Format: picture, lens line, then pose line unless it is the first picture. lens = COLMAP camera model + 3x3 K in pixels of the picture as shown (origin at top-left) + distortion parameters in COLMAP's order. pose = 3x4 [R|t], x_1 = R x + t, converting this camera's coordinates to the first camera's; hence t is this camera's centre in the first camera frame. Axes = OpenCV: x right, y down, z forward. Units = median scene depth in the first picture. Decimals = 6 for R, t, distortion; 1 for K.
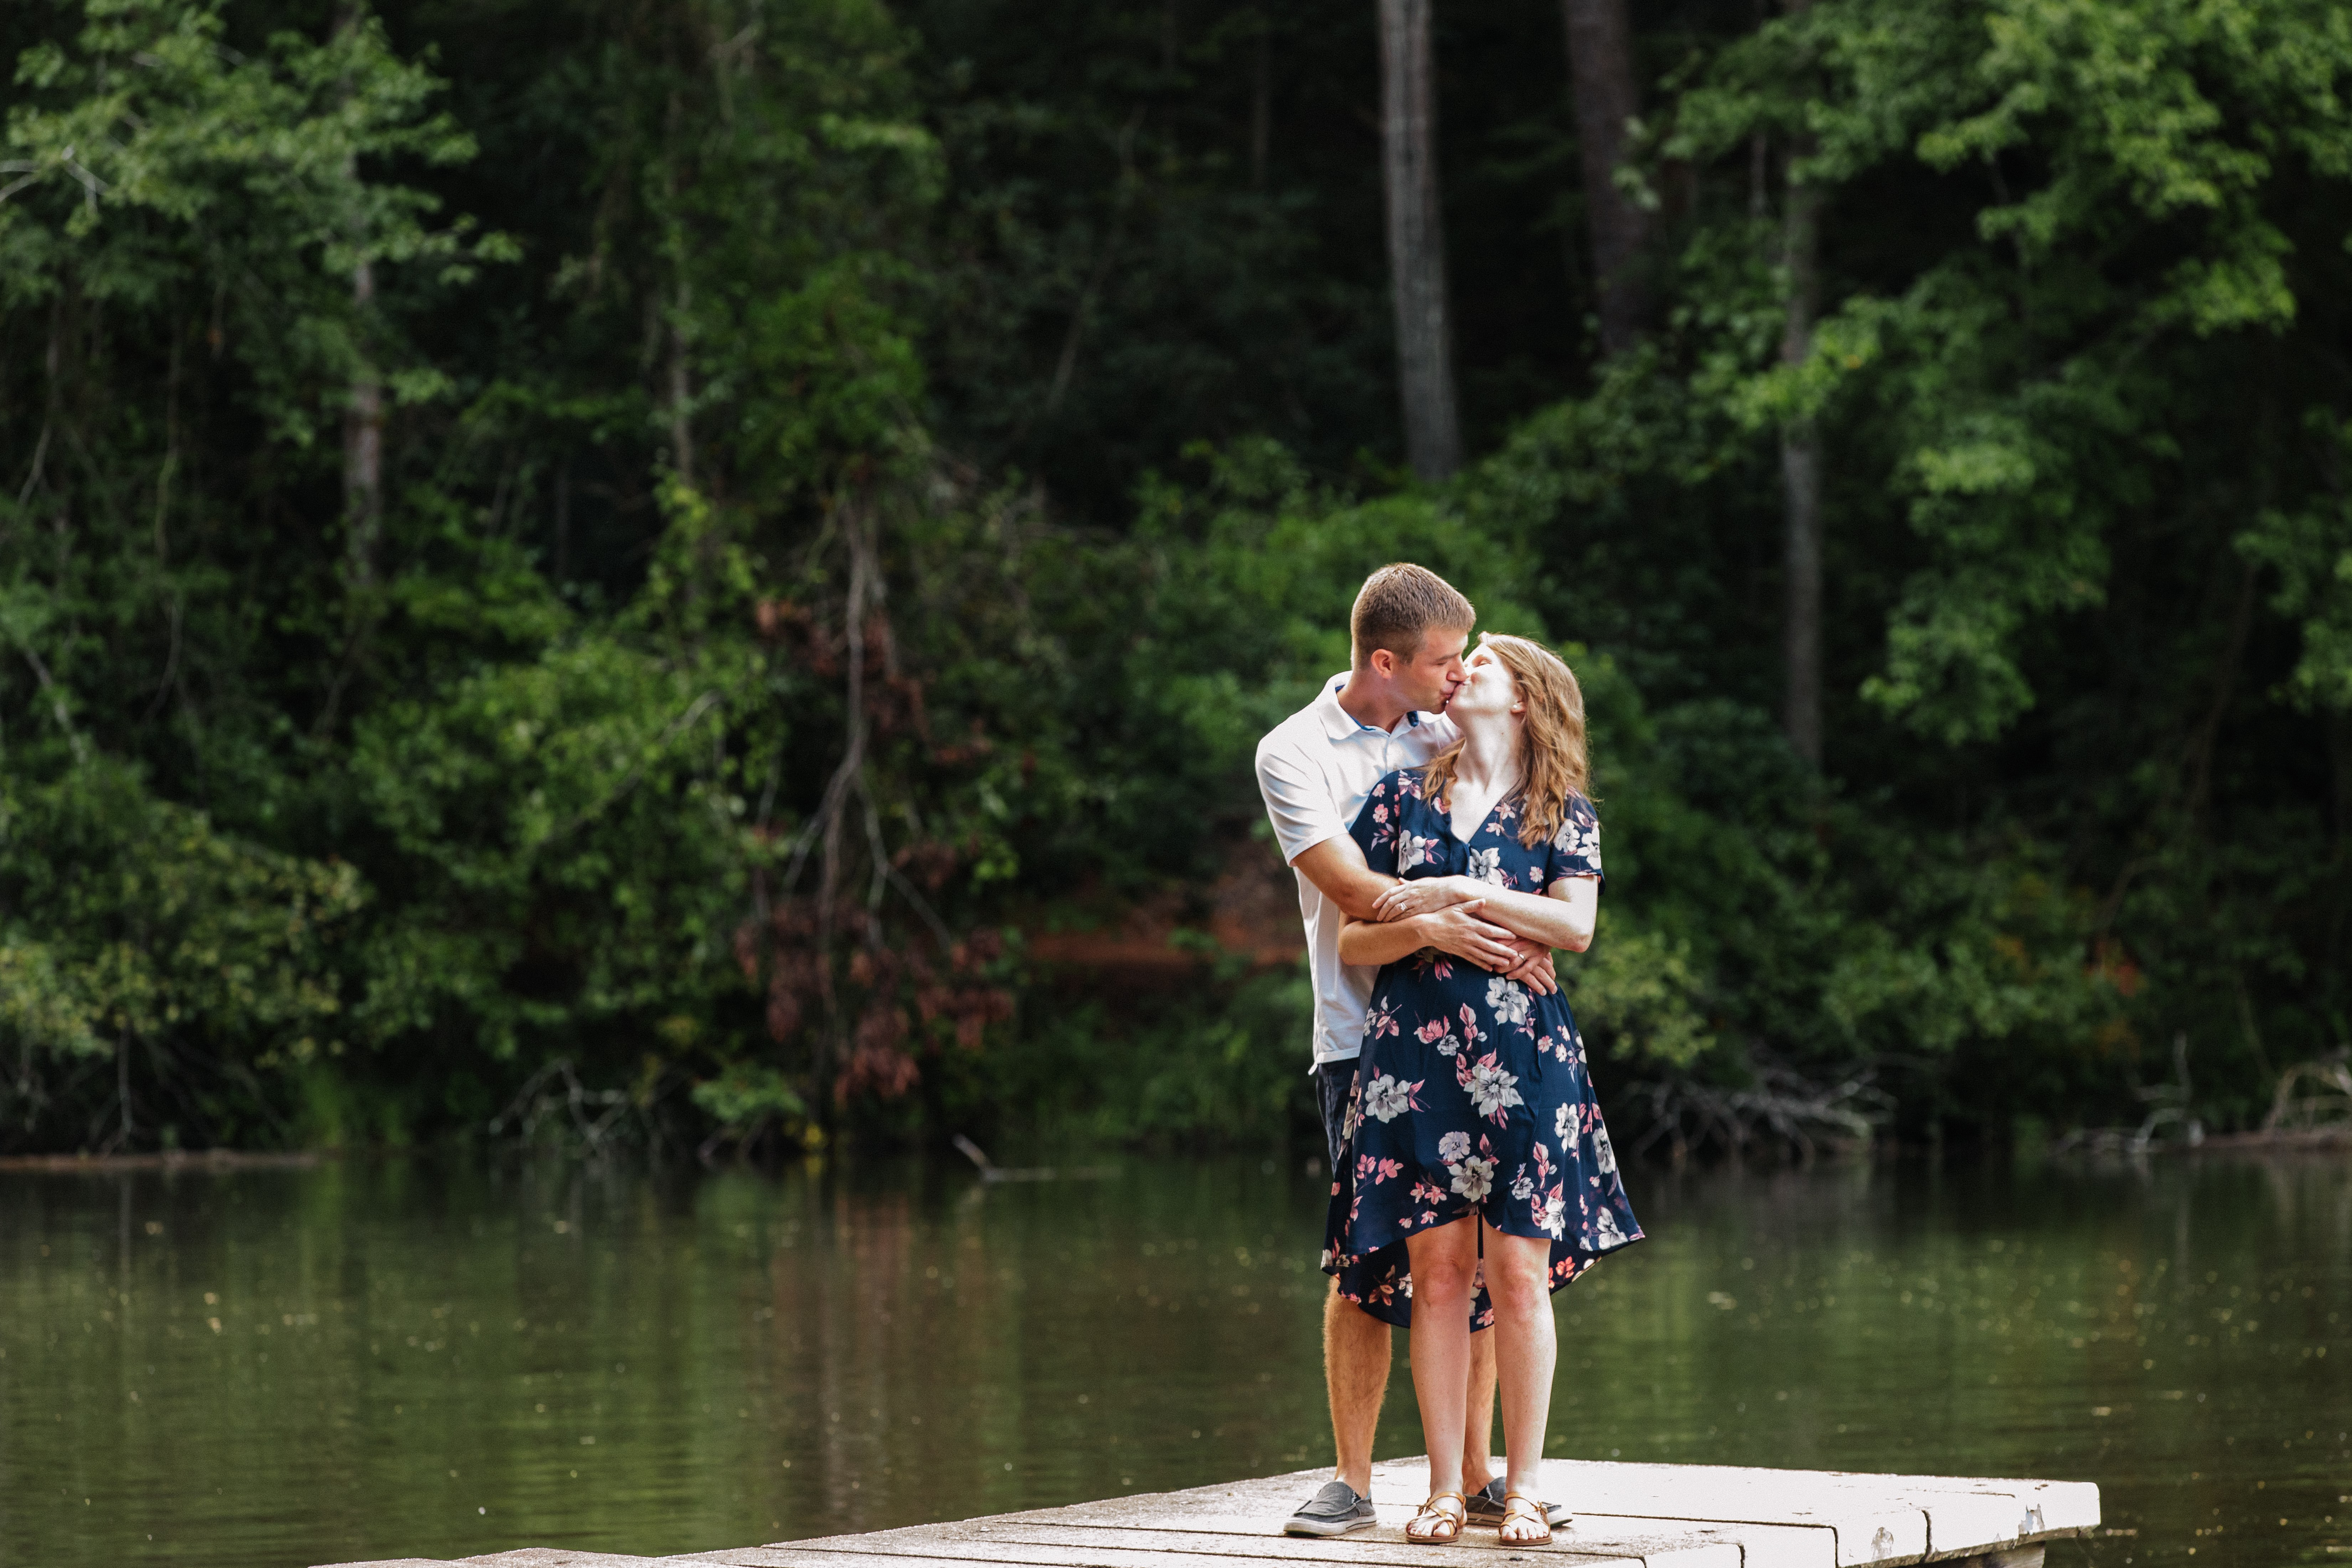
lens RADIAL K [[10887.8, 0, 1176.0], [0, 10887.8, 784.0], [0, 0, 1]] dist [-0.001520, -7.496597]
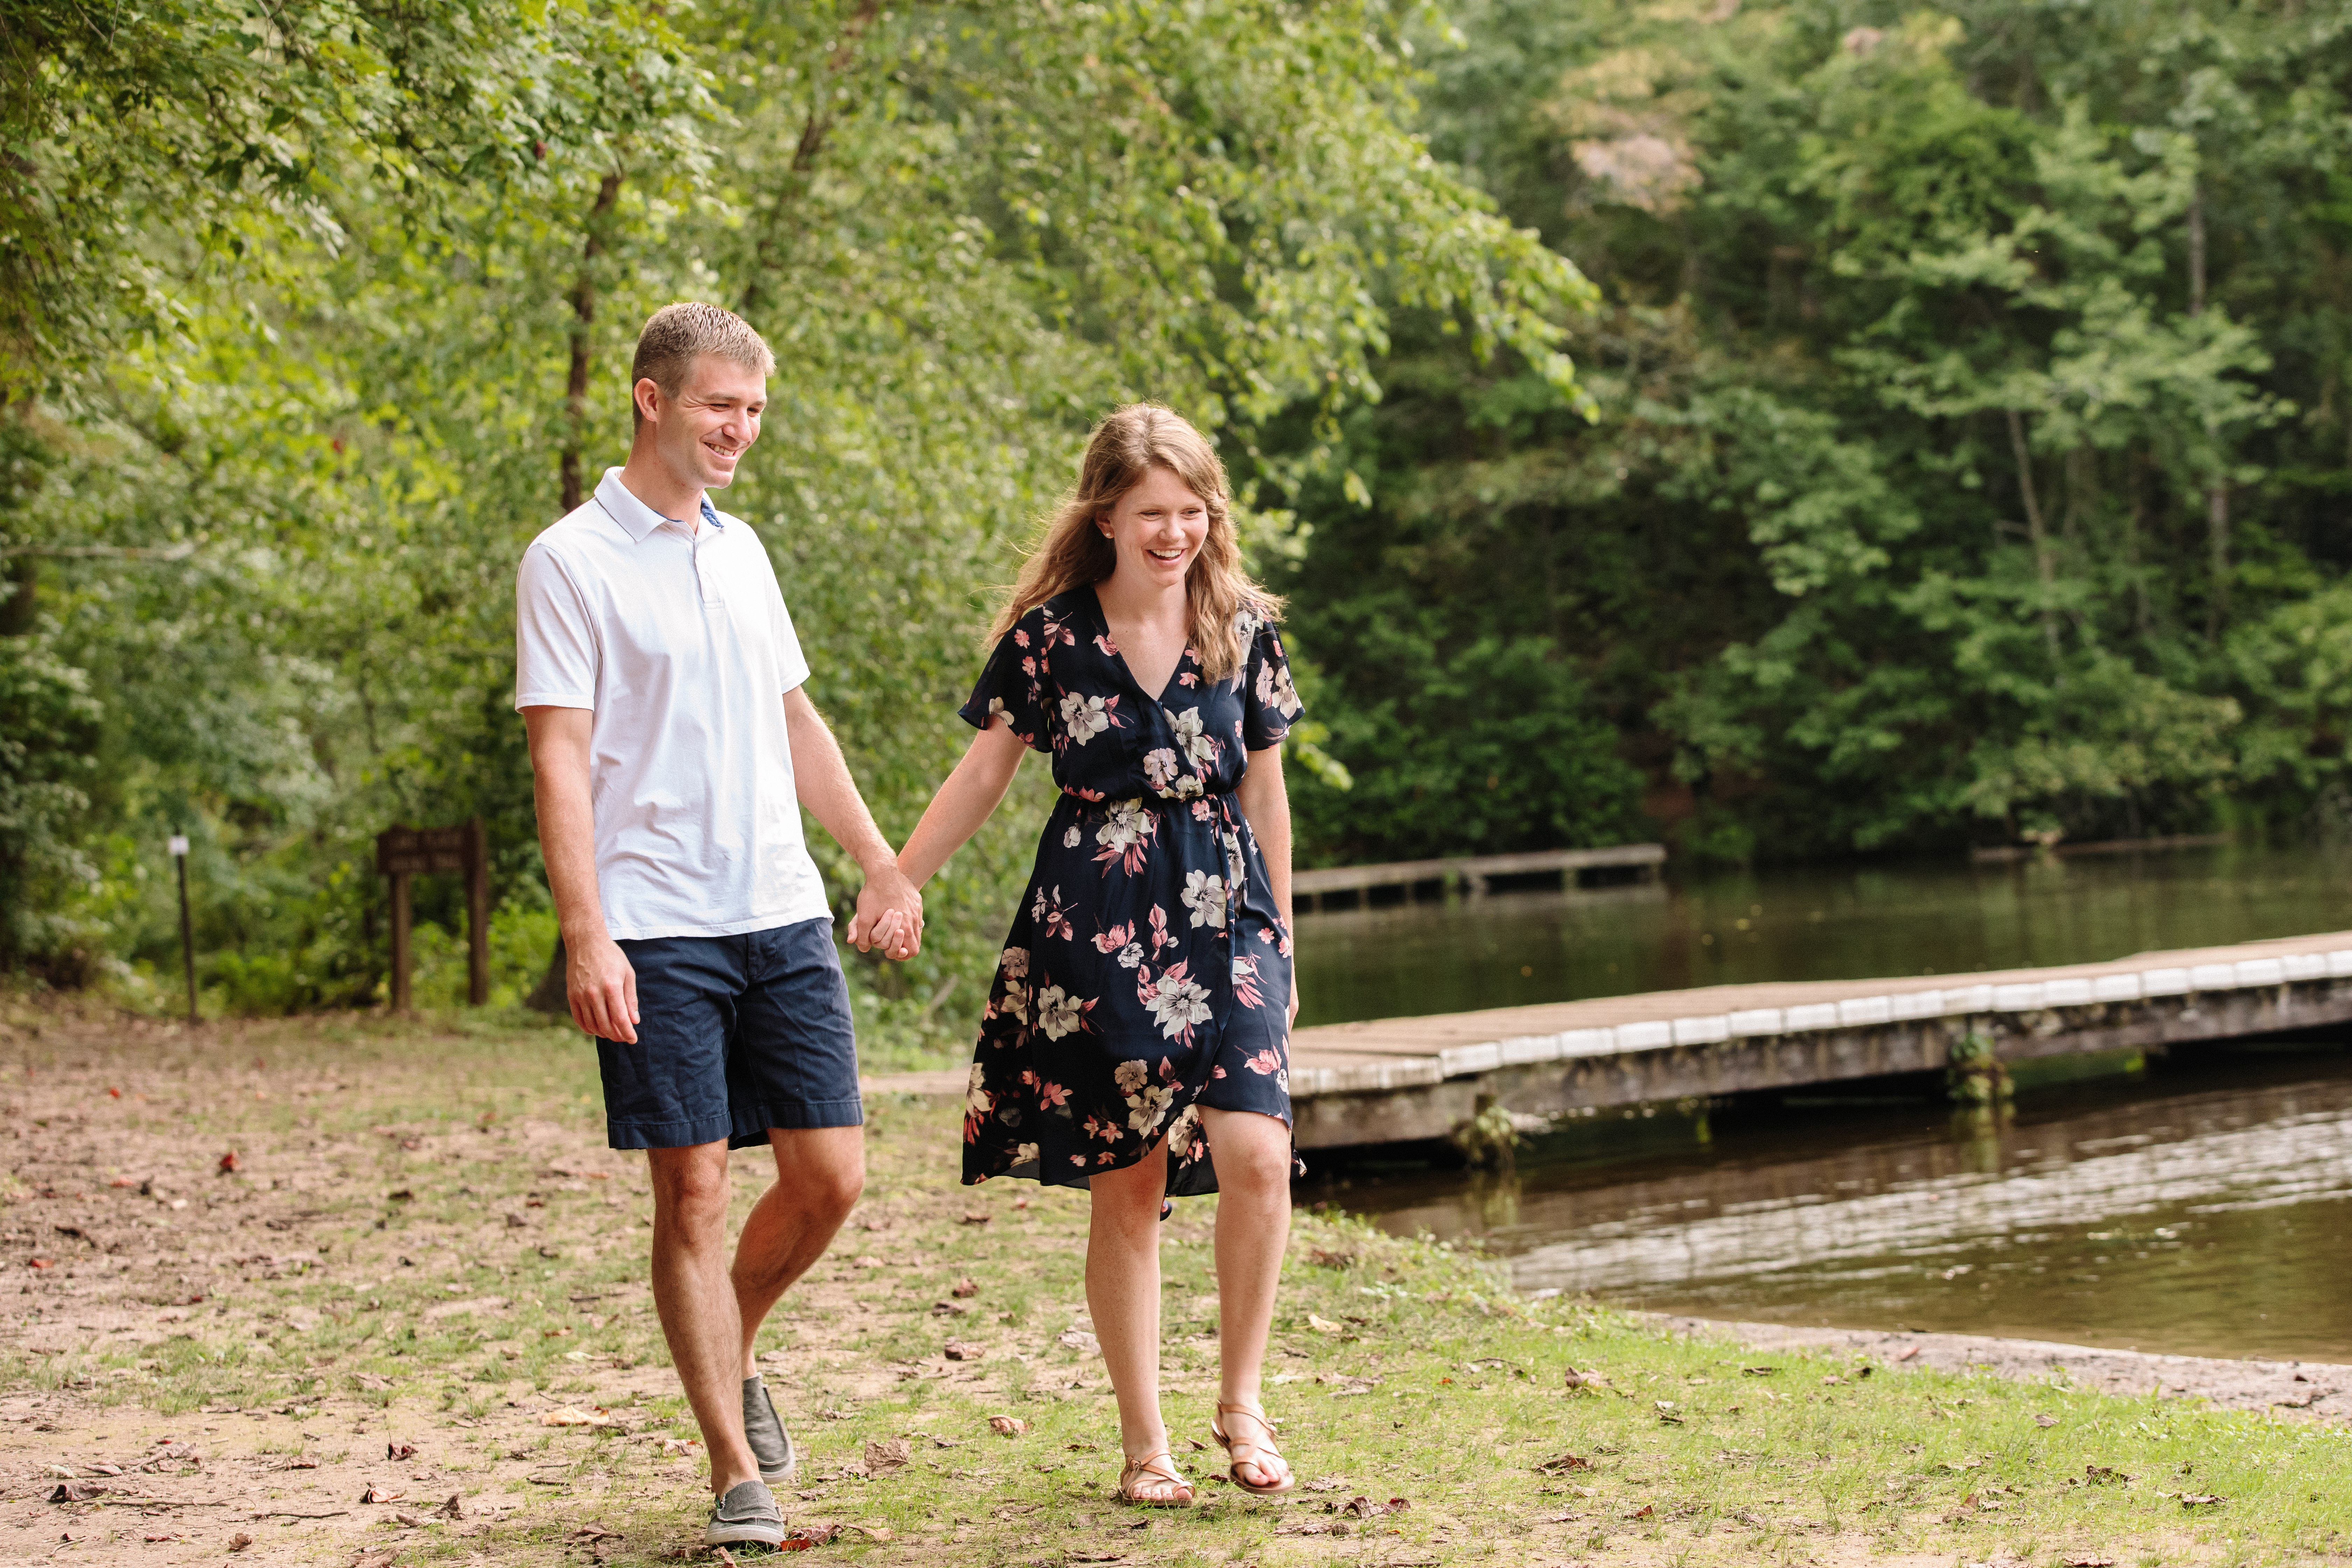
lens RADIAL K [[5881.5, 0, 1175.1], [0, 5881.5, 709.8], [0, 0, 1]] dist [-0.017181, -0.177244]
pose [[0.972176, -0.064500, -0.225195, -0.017537], [0.065022, 0.997871, -0.005106, 0.001675], [0.225045, -0.009679, 0.974300, -0.174124]]
